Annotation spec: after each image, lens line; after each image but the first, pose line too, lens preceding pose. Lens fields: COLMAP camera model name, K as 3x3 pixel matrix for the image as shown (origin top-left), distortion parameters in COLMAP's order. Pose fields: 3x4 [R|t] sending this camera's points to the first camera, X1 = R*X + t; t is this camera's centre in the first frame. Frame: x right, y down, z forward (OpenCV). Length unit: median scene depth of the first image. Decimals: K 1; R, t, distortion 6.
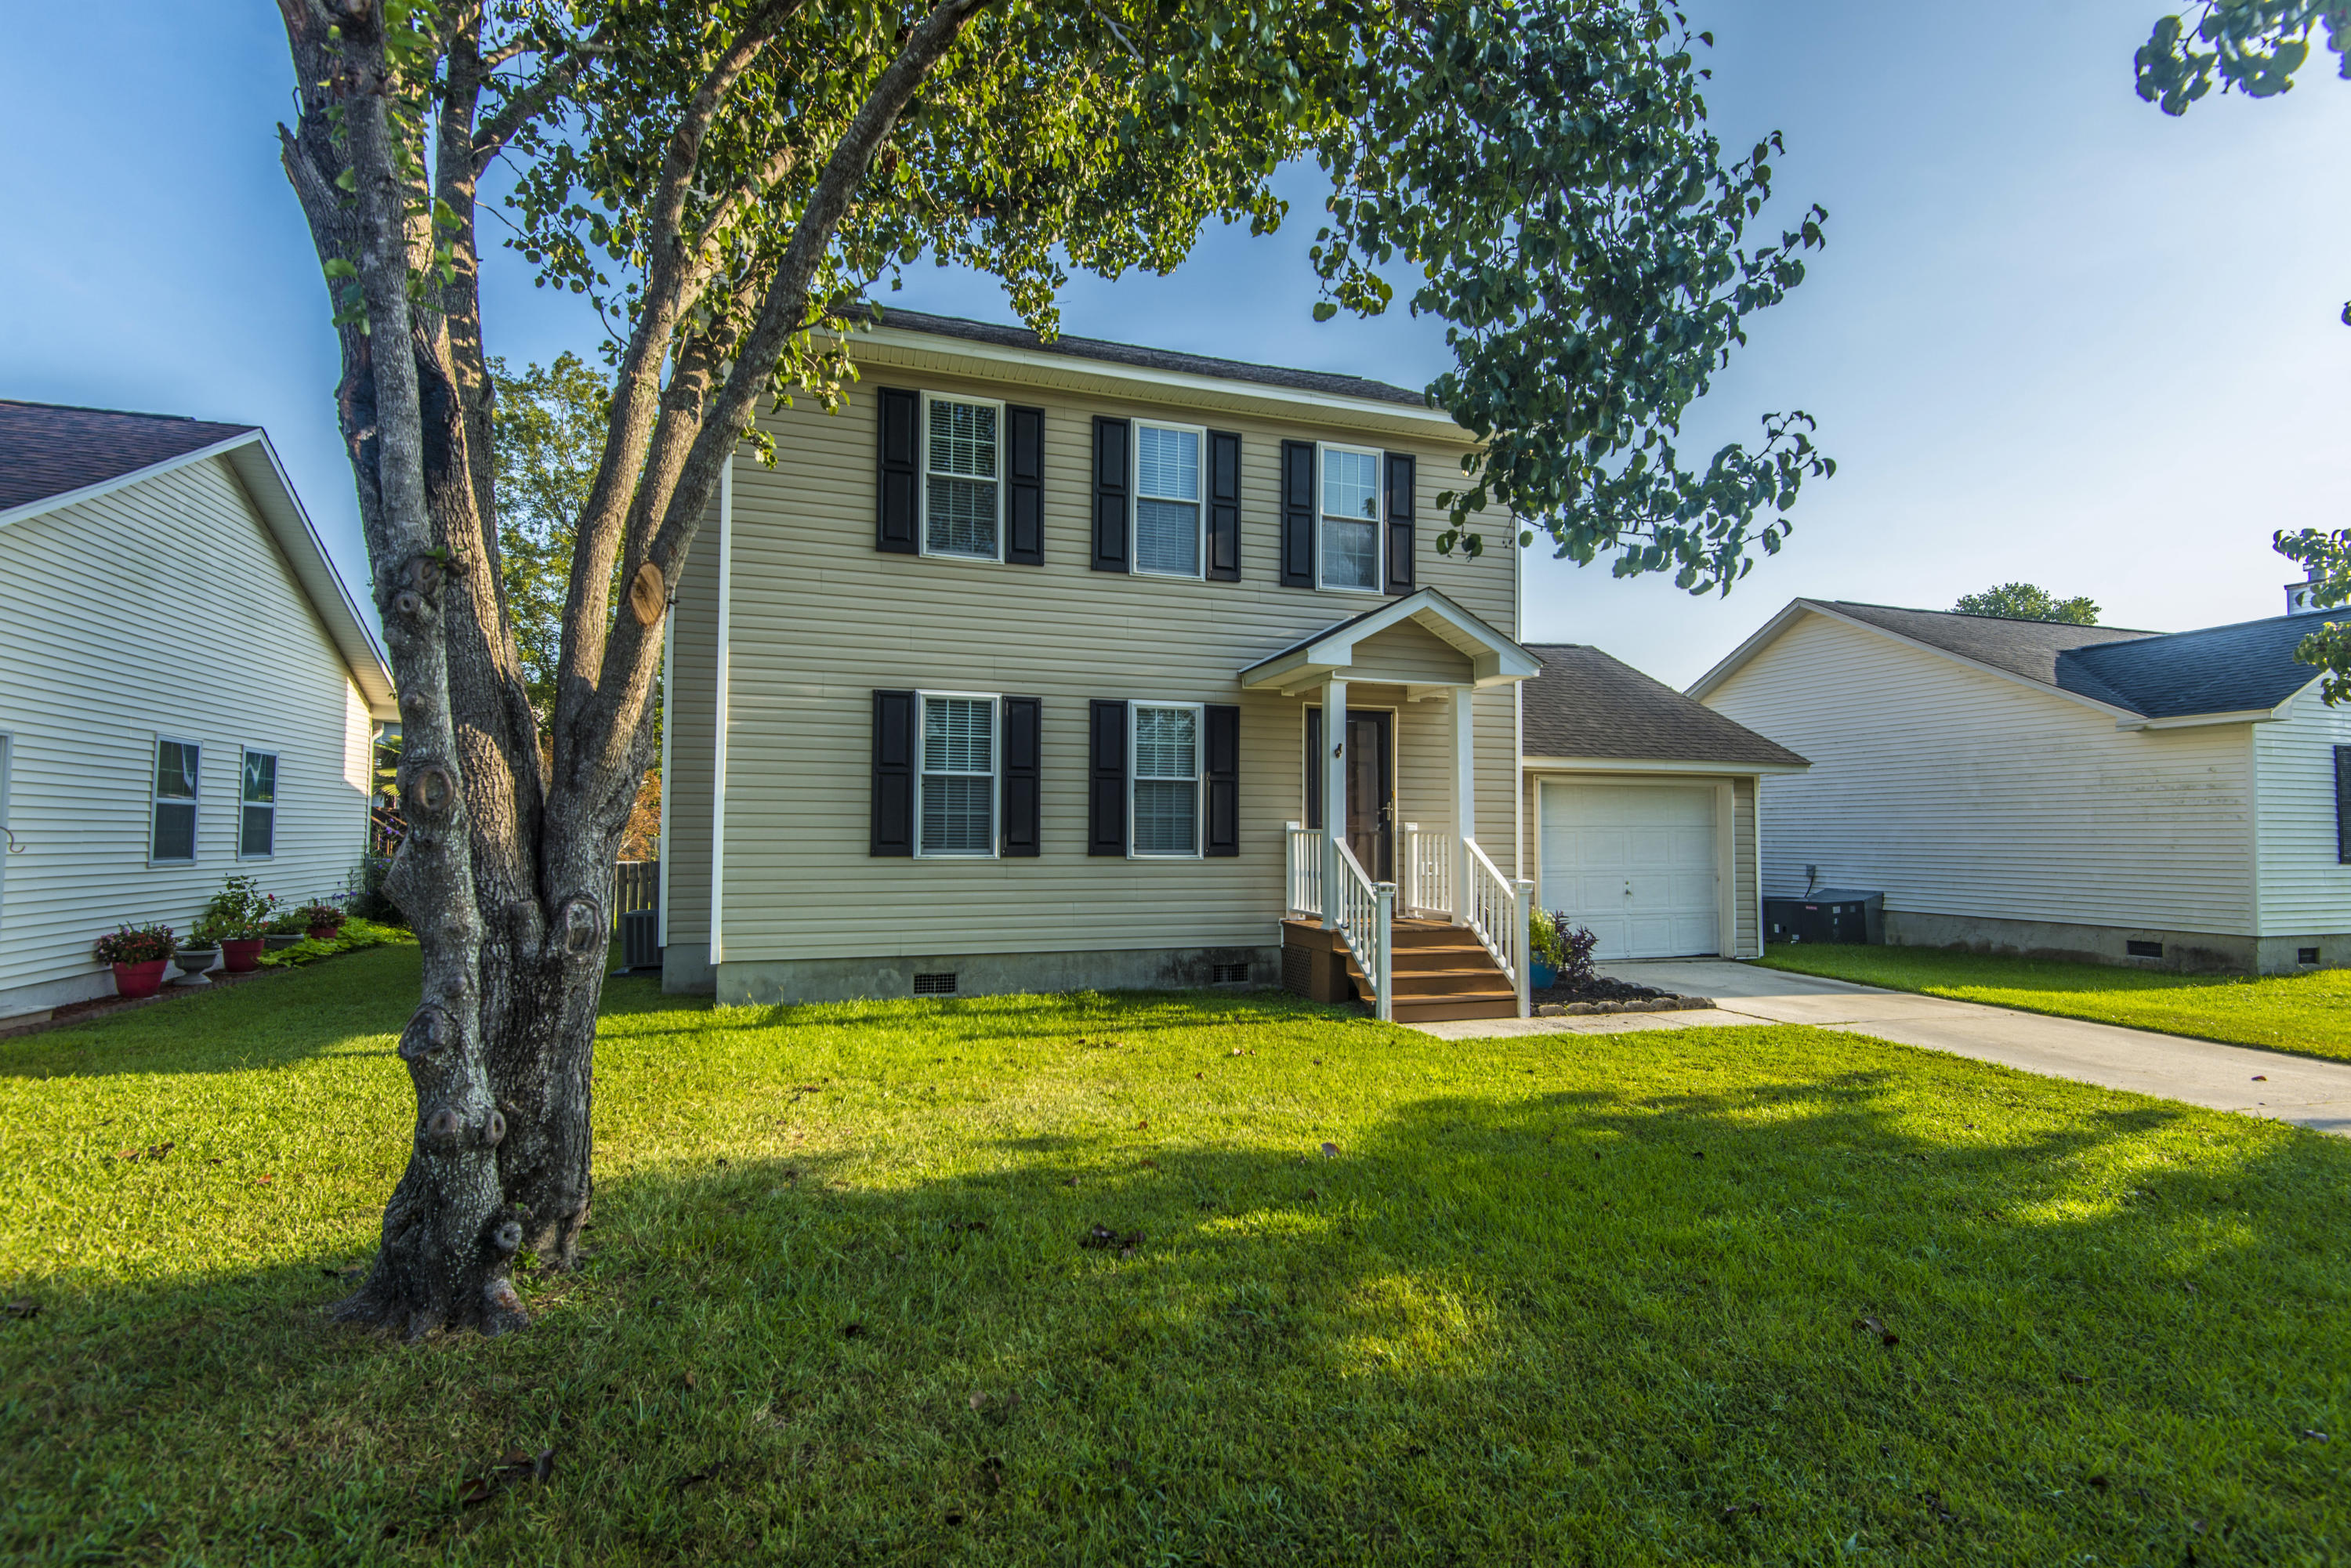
lens RADIAL K [[1121.5, 0, 1175.5], [0, 1121.5, 784.0], [0, 0, 1]] dist [-0.001241, -0.000106]
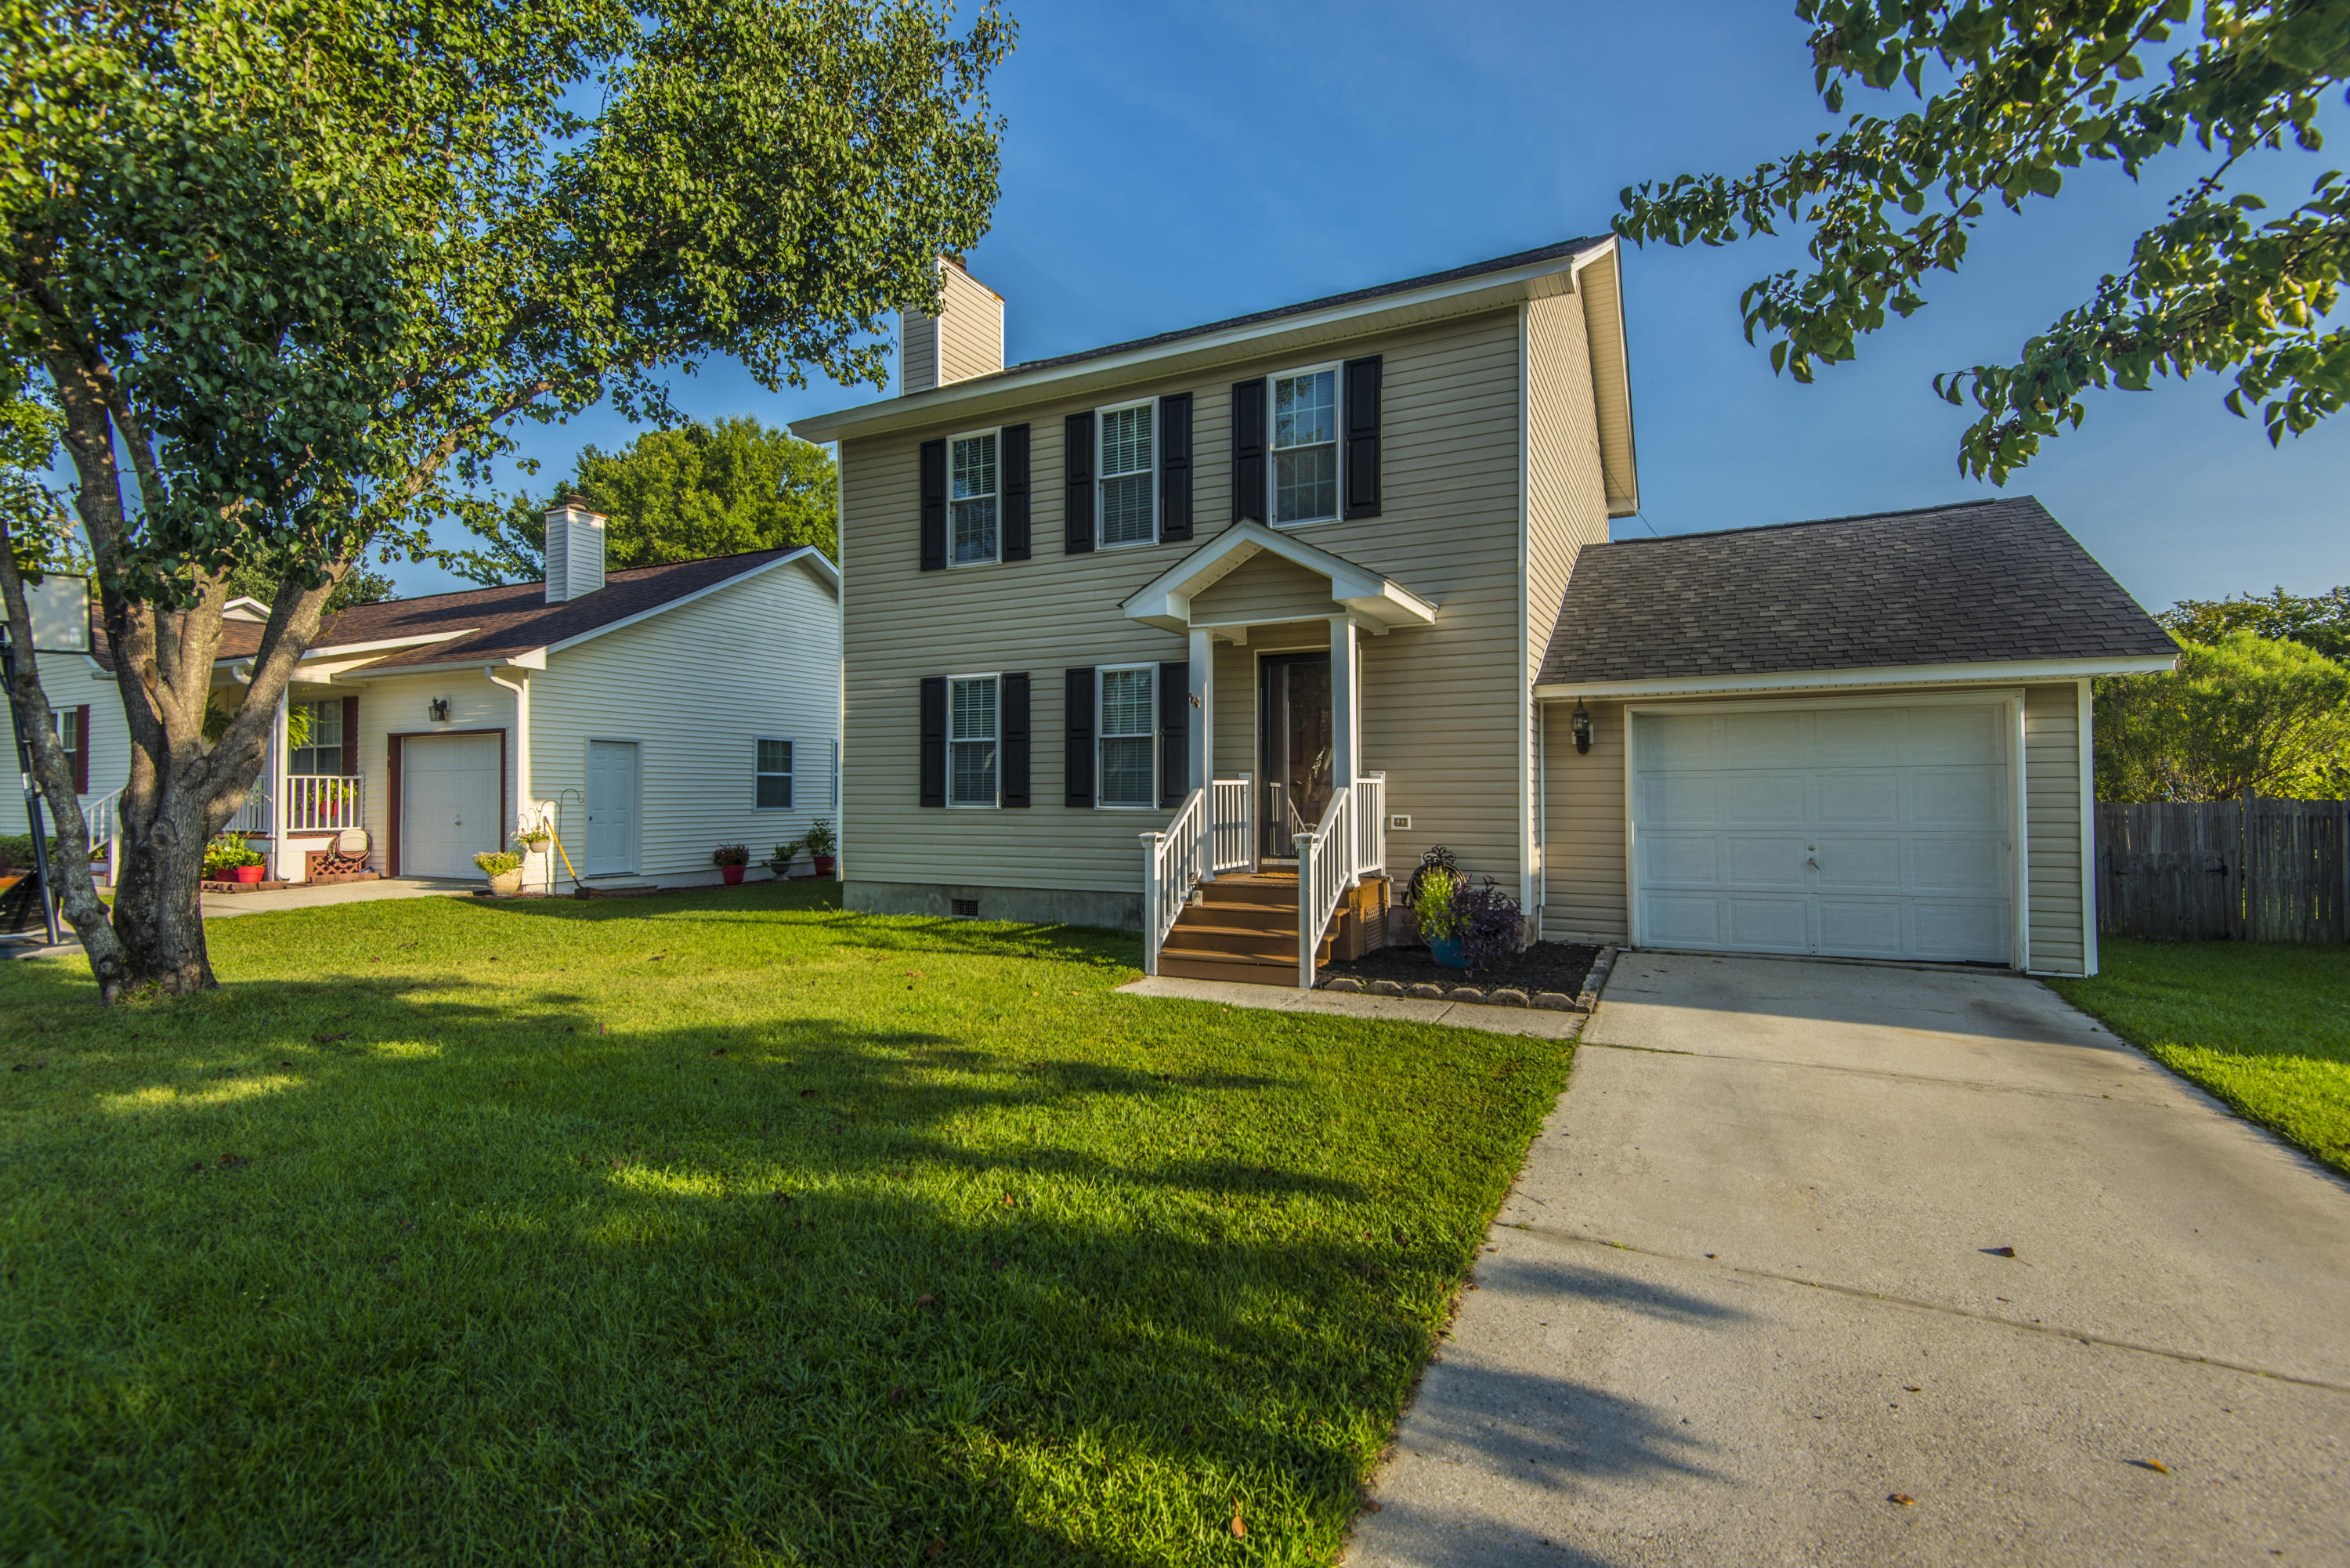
lens RADIAL K [[1121.0, 0, 1175.0], [0, 1121.0, 784.0], [0, 0, 1]] dist [-0.001241, -0.000106]
pose [[0.694931, -0.010929, -0.718994, 0.820547], [0.041280, 0.998842, 0.024715, 0.017083], [0.717891, -0.046855, 0.694577, 0.287364]]
